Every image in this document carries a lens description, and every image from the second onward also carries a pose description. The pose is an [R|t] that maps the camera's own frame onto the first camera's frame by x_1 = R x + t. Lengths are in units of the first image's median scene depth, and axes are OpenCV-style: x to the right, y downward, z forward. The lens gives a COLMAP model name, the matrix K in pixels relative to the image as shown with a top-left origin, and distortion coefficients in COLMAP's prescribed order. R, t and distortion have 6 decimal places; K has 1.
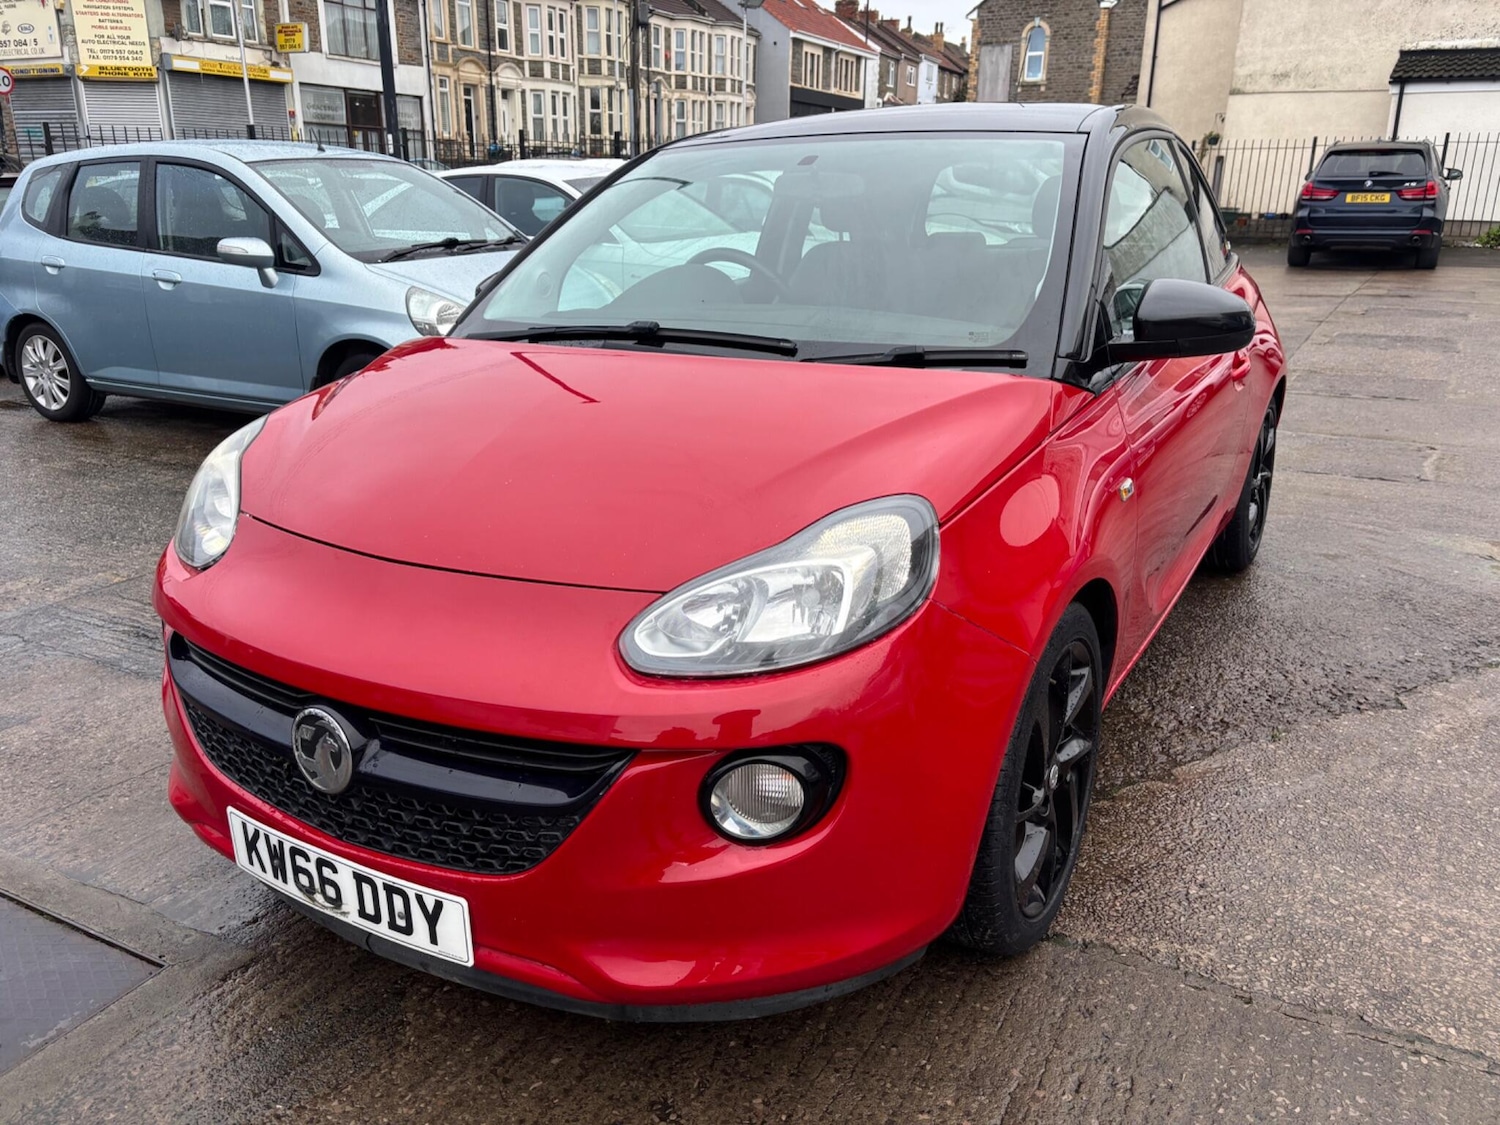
lens RADIAL K [[1158.6, 0, 742.0], [0, 1158.6, 572.3], [0, 0, 1]] dist [0.073367, -0.085790]
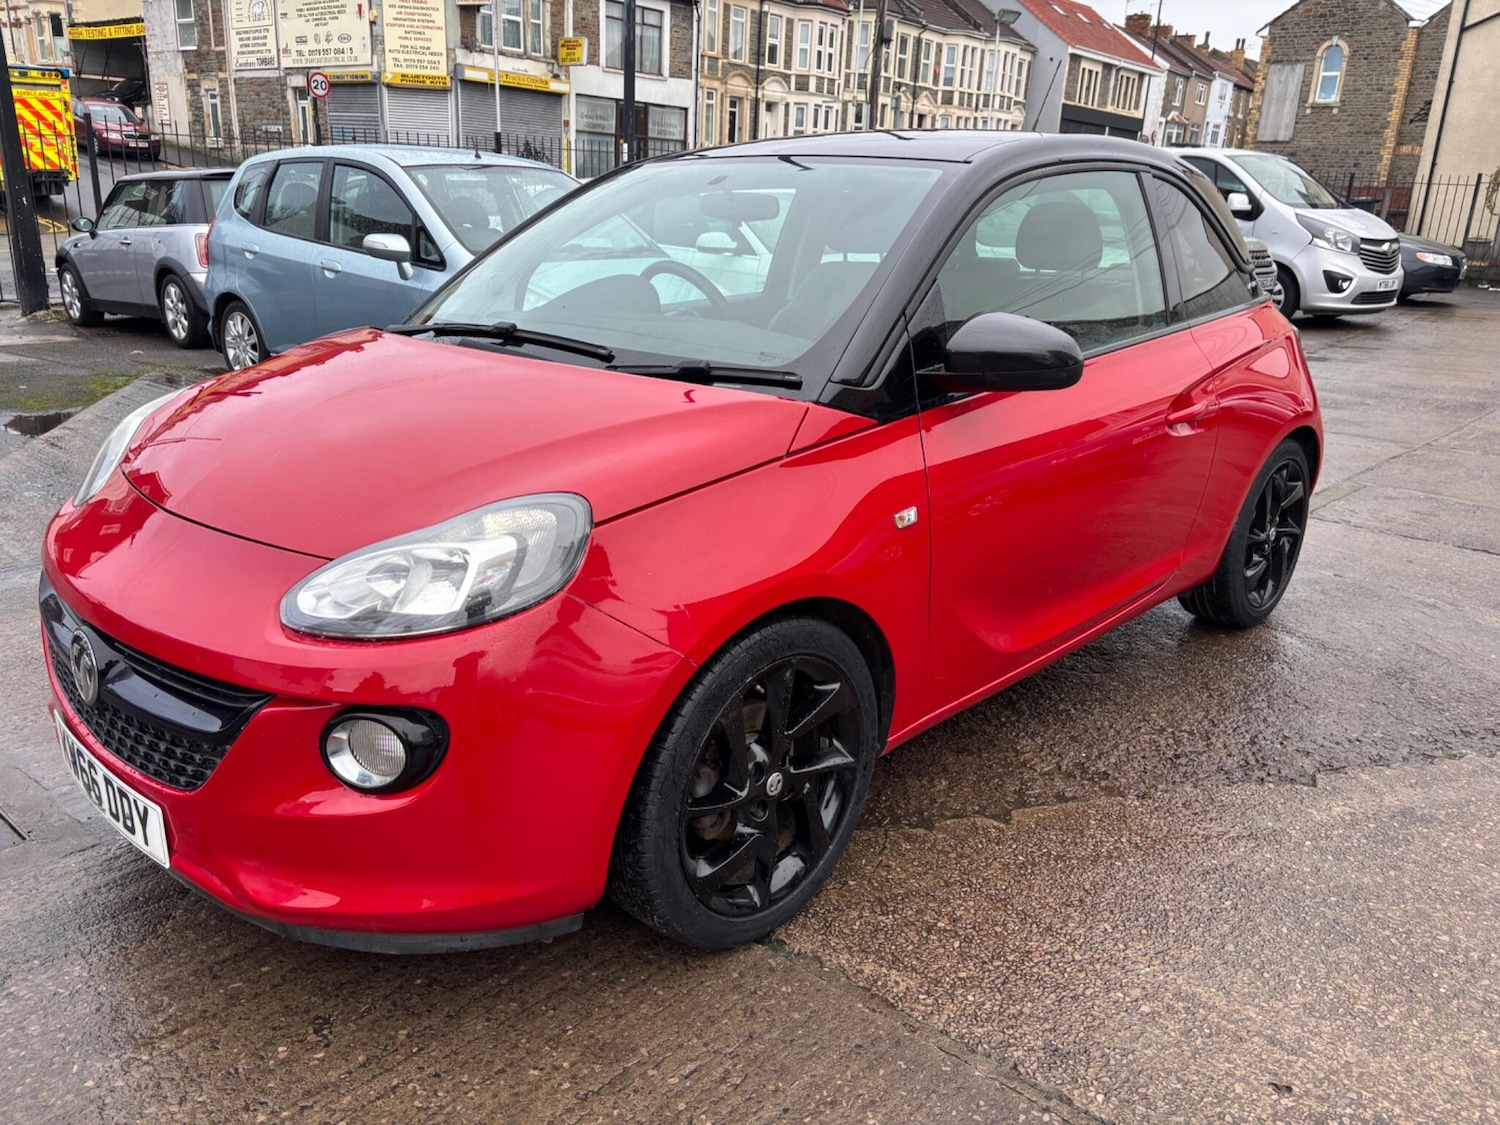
lens RADIAL K [[1158.6, 0, 736.8], [0, 1158.6, 574.5], [0, 0, 1]] dist [0.073367, -0.085790]
pose [[0.973246, 0.103066, -0.205354, 0.318332], [-0.104788, 0.994491, 0.002501, -0.006671], [0.204481, 0.019084, 0.978684, -0.012061]]
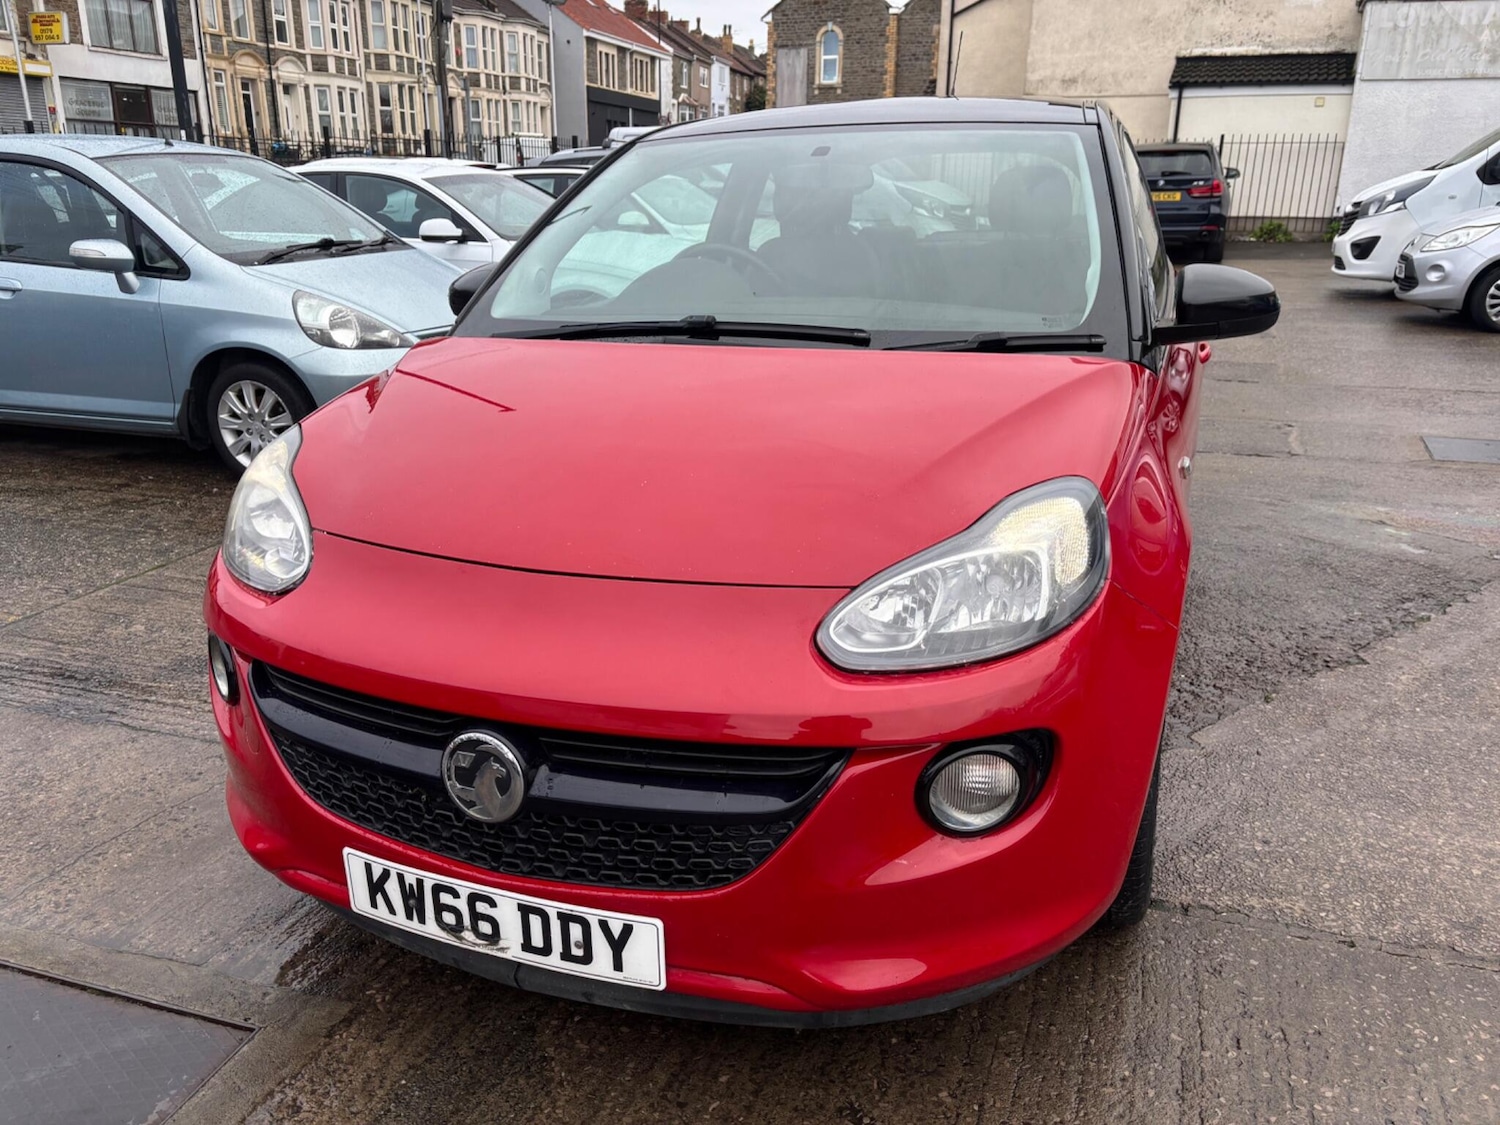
lens RADIAL K [[1158.6, 0, 736.9], [0, 1158.6, 583.6], [0, 0, 1]] dist [0.073367, -0.085790]
pose [[0.986277, -0.055636, 0.155444, -0.185003], [0.054467, 0.998446, 0.011772, -0.001438], [-0.155857, -0.003144, 0.987775, 0.029932]]
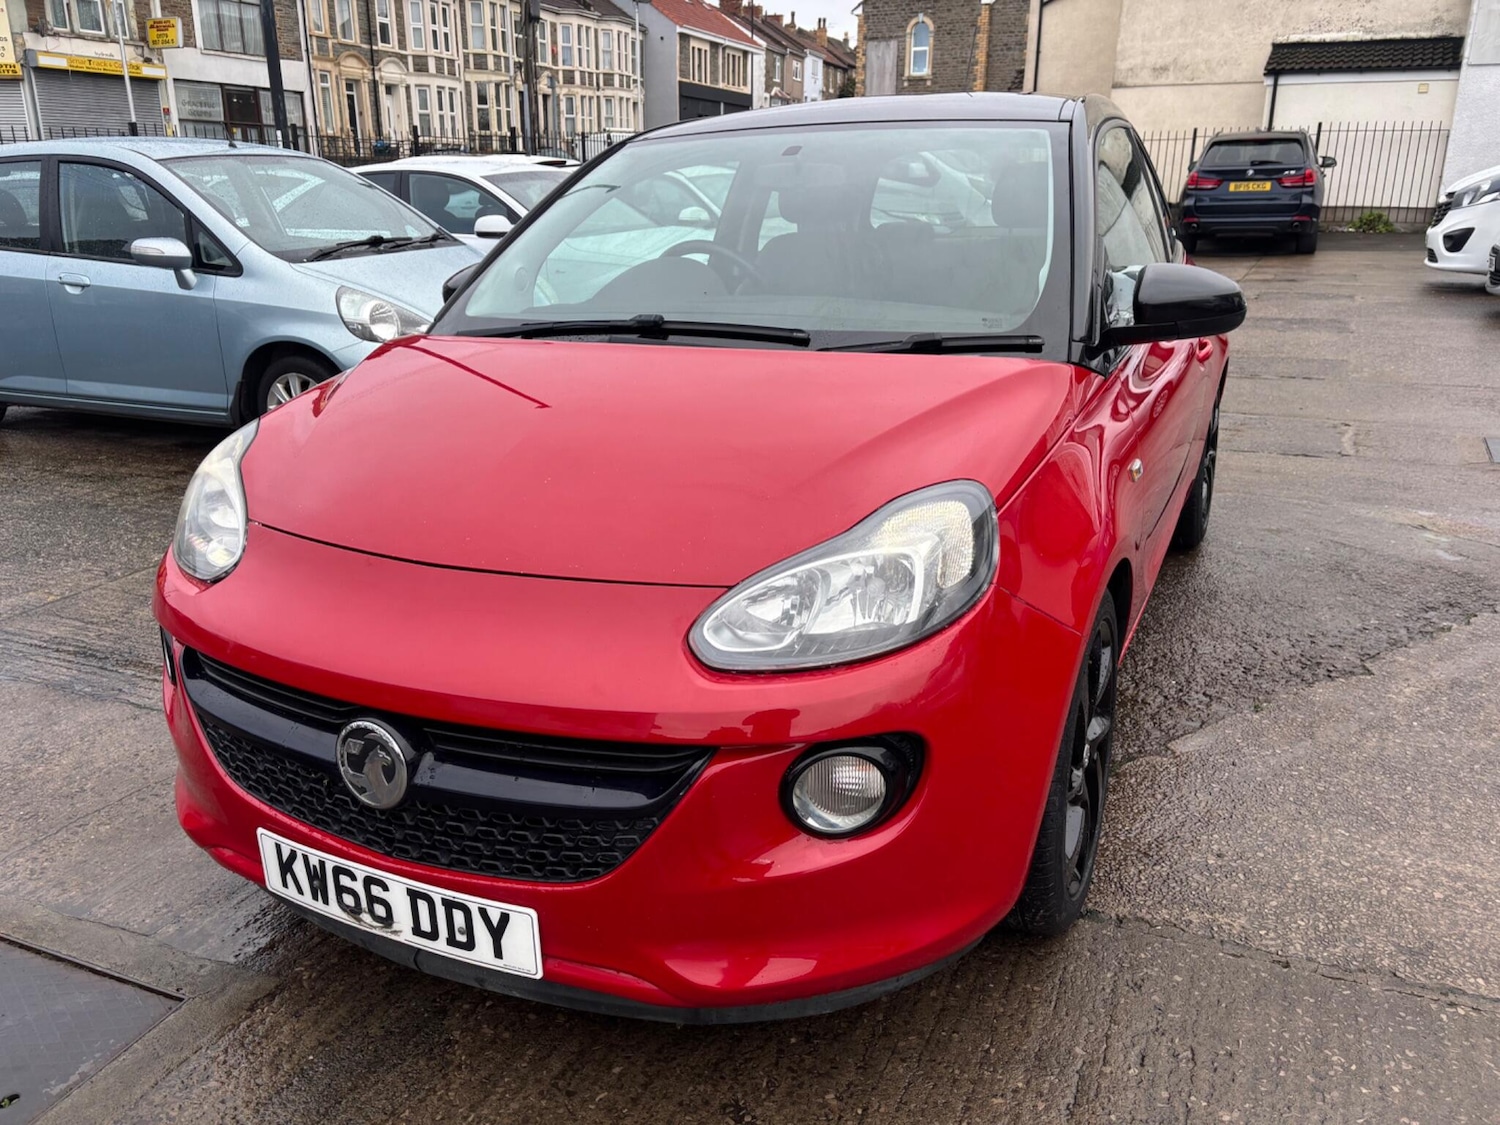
lens RADIAL K [[1158.6, 0, 733.6], [0, 1158.6, 566.3], [0, 0, 1]] dist [0.073367, -0.085790]
pose [[0.996322, -0.036061, 0.077733, -0.082349], [0.036126, 0.999347, 0.000569, -0.000404], [-0.077703, 0.002241, 0.996974, 0.010496]]
